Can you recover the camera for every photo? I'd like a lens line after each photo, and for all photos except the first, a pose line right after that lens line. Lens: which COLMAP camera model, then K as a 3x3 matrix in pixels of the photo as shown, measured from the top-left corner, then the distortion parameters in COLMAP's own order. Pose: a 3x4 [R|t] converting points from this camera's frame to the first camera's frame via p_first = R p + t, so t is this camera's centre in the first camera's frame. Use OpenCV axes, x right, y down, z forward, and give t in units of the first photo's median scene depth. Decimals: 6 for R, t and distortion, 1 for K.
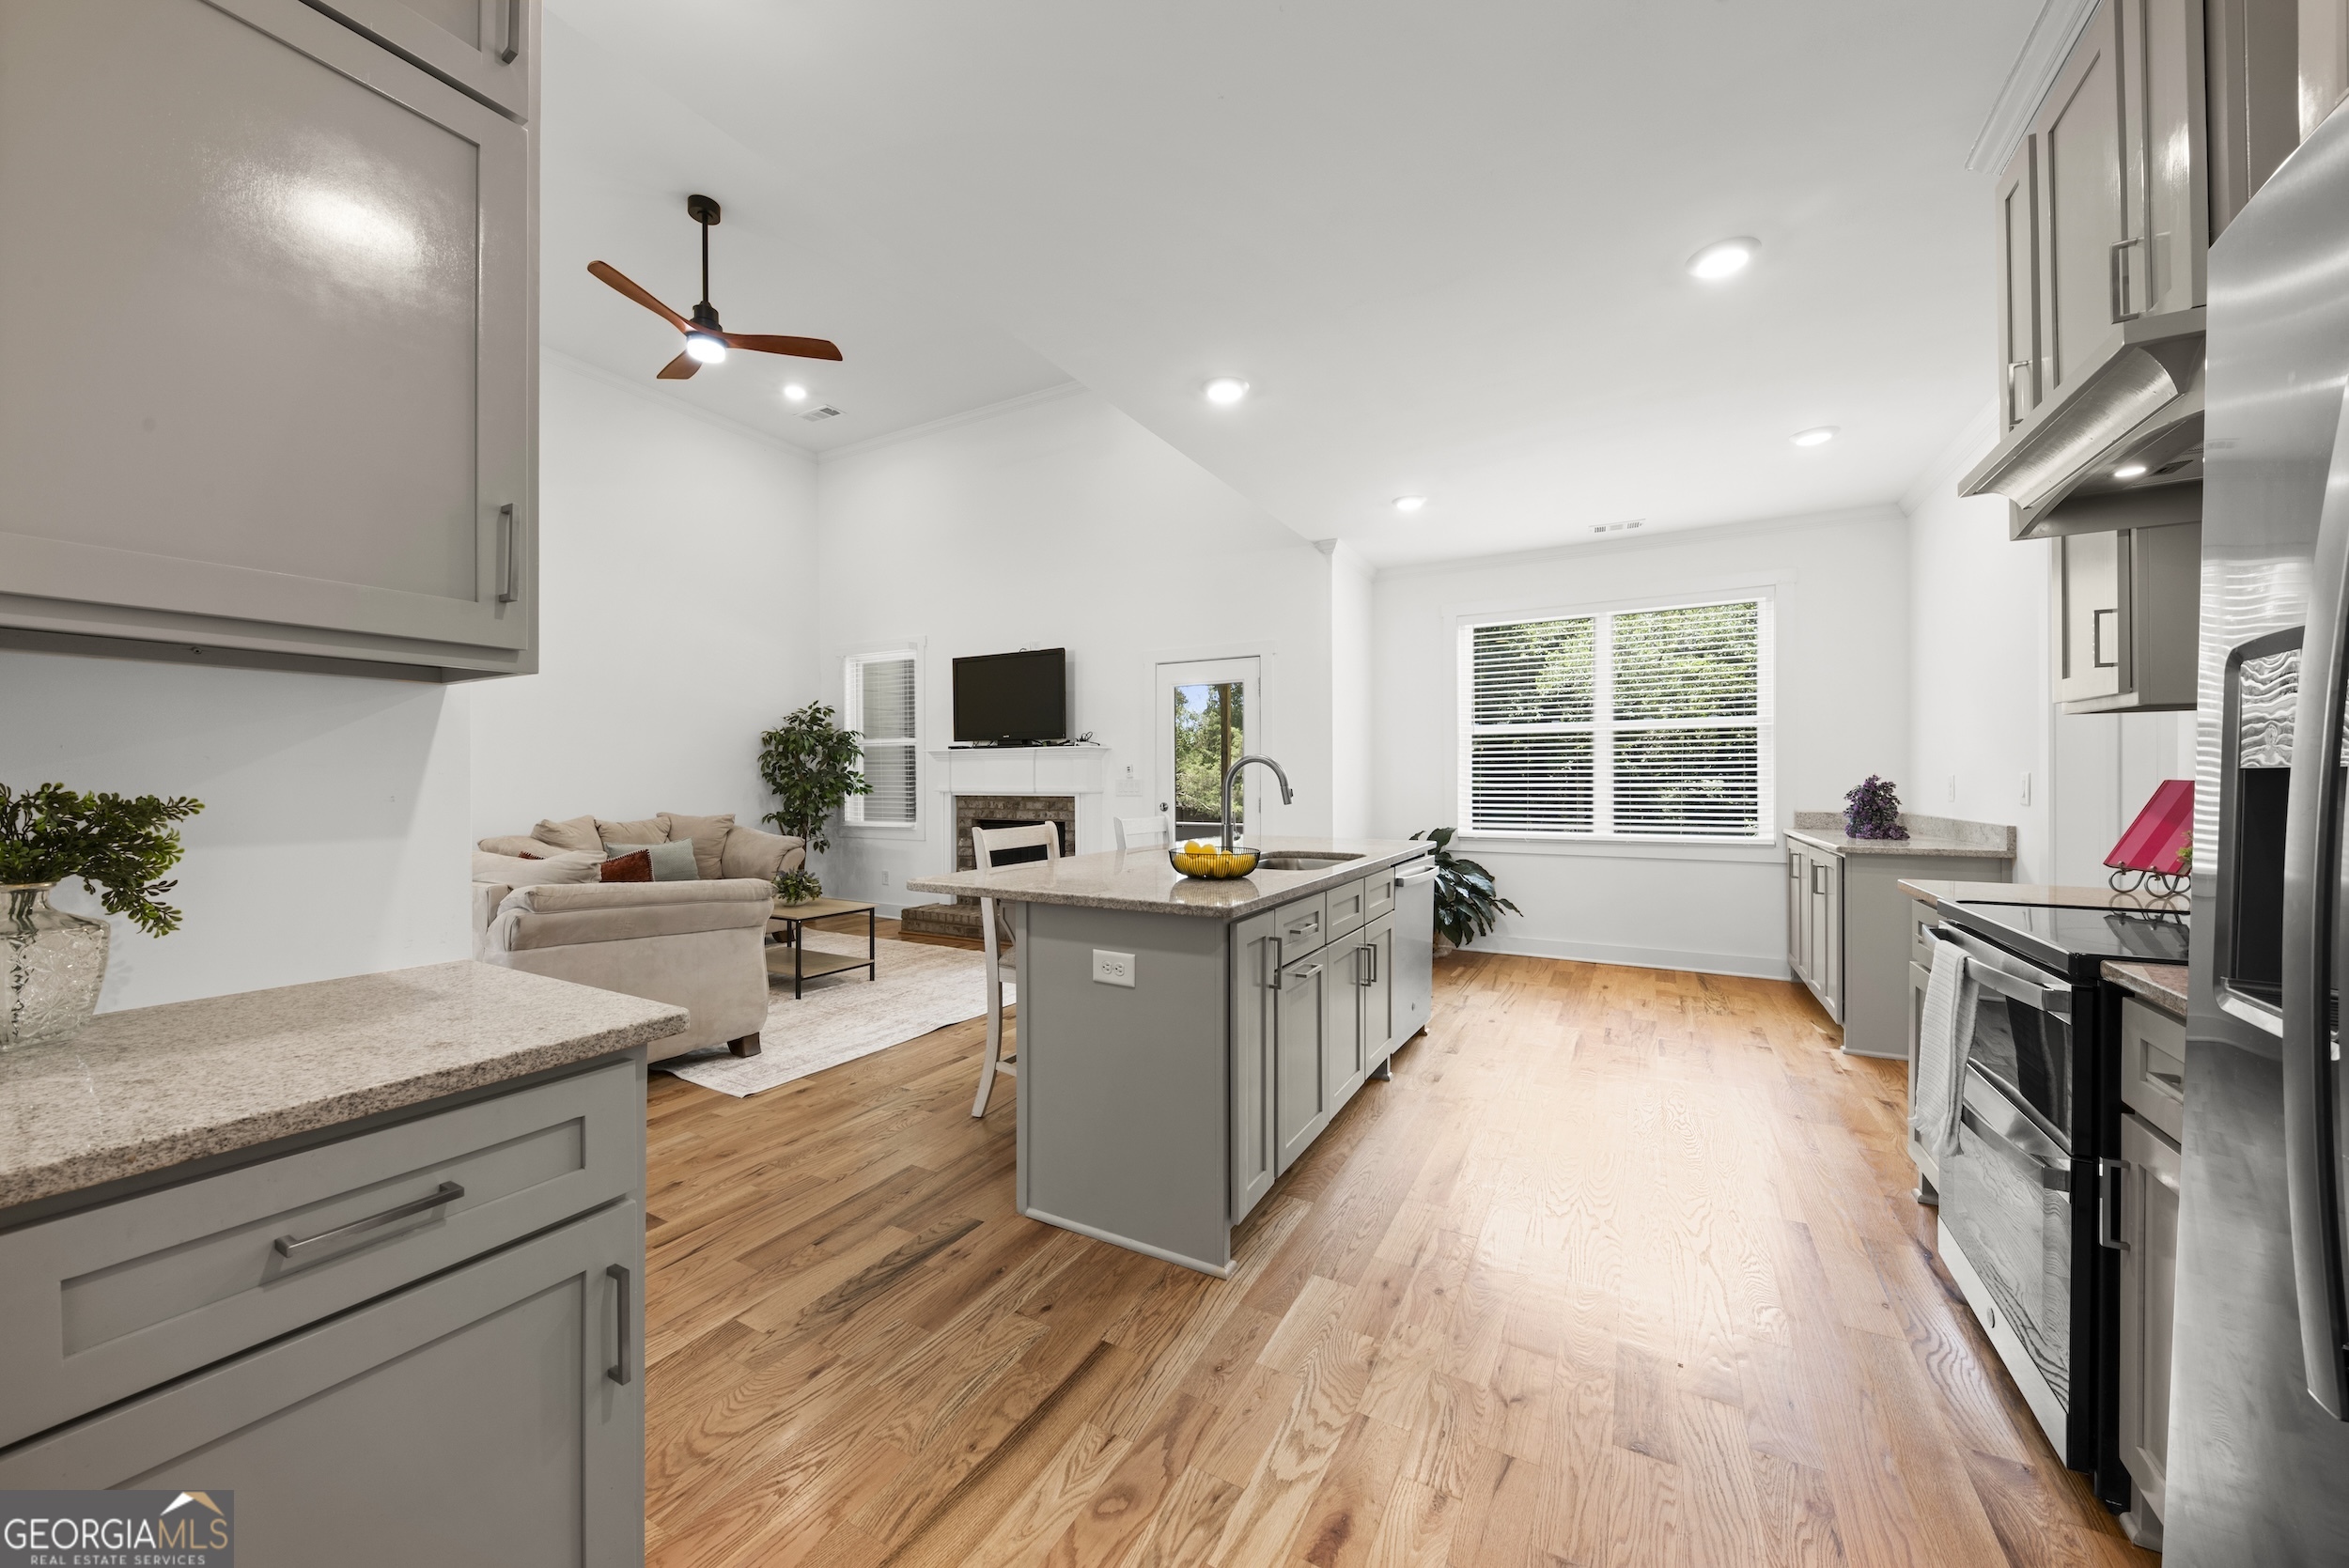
lens RADIAL K [[803.8, 0, 1176.6], [0, 803.8, 786.3], [0, 0, 1]] dist [0.009057, -0.002248]
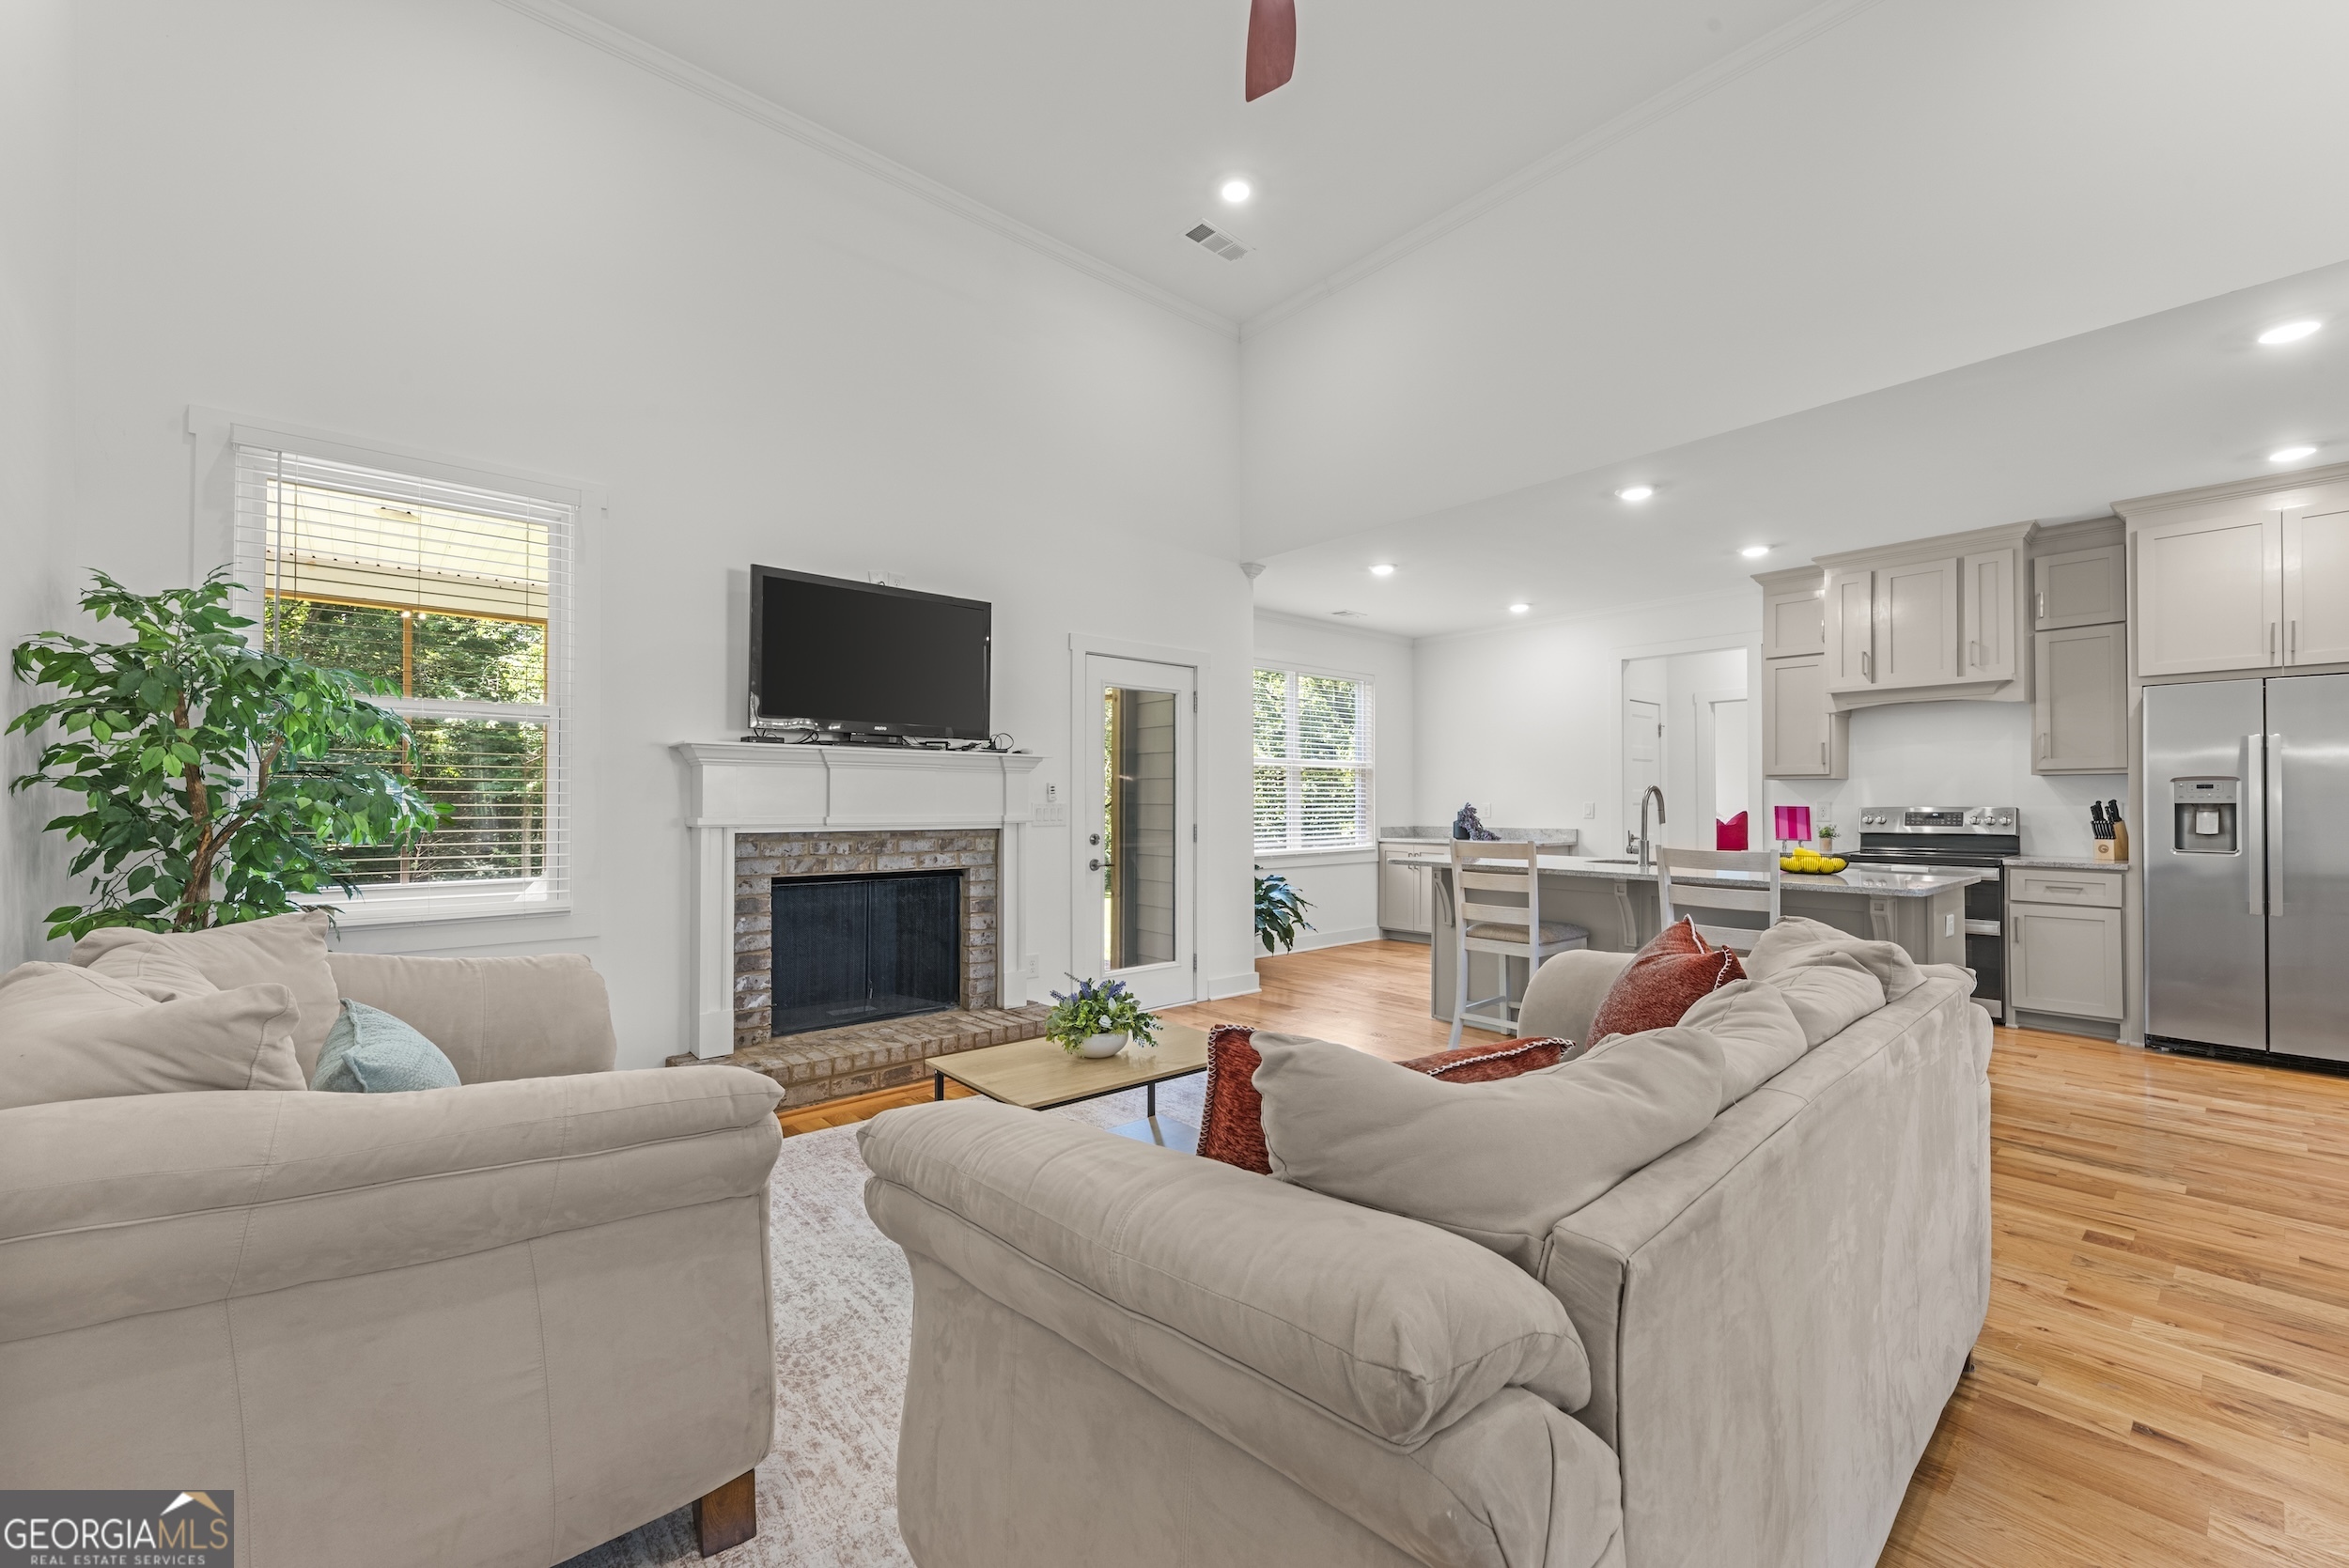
lens RADIAL K [[837.9, 0, 1276.4], [0, 837.9, 799.6], [0, 0, 1]] dist [-0.000824, -0.000678]
pose [[0.377927, 0.008740, 0.925794, -2.058324], [0.005562, 0.999916, -0.011710, -0.005575], [-0.925819, 0.009575, 0.377847, 1.583231]]
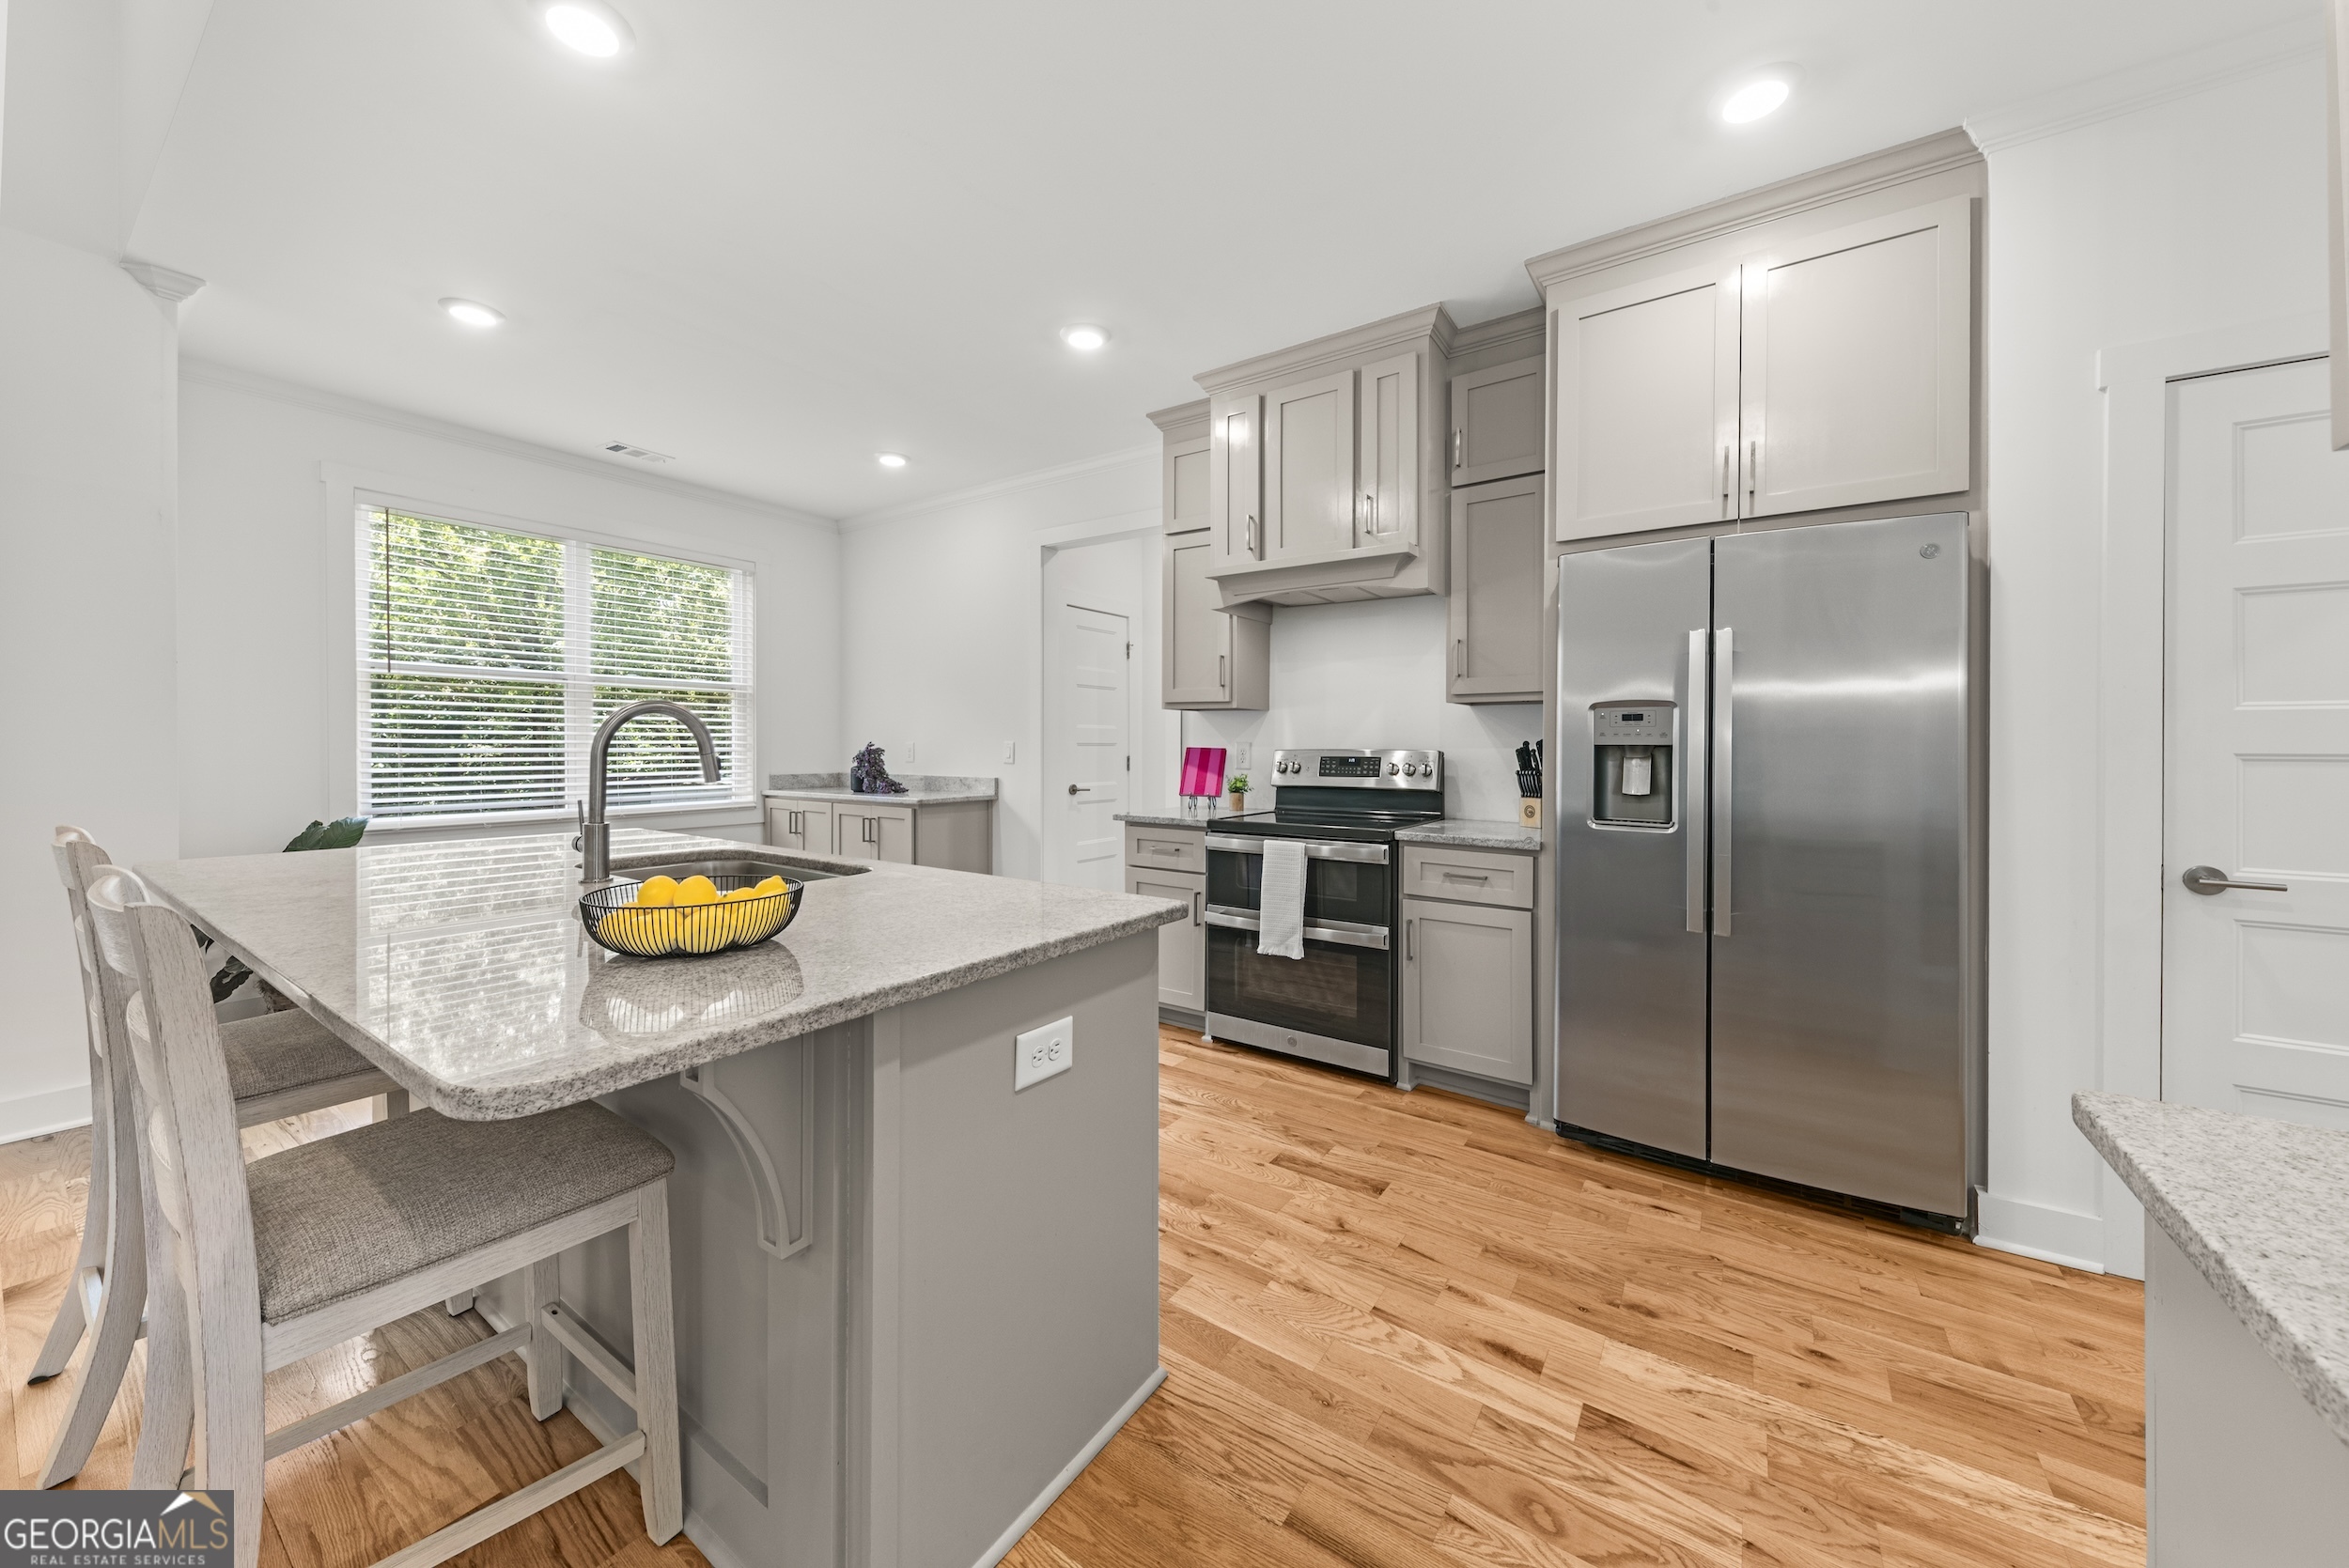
lens RADIAL K [[803.8, 0, 1192.4], [0, 803.8, 748.8], [0, 0, 1]] dist [0.009057, -0.002248]
pose [[0.118919, -0.001329, 0.992903, -0.672214], [0.003759, 0.999993, 0.000888, -0.005255], [-0.992897, 0.003627, 0.118923, 0.815578]]
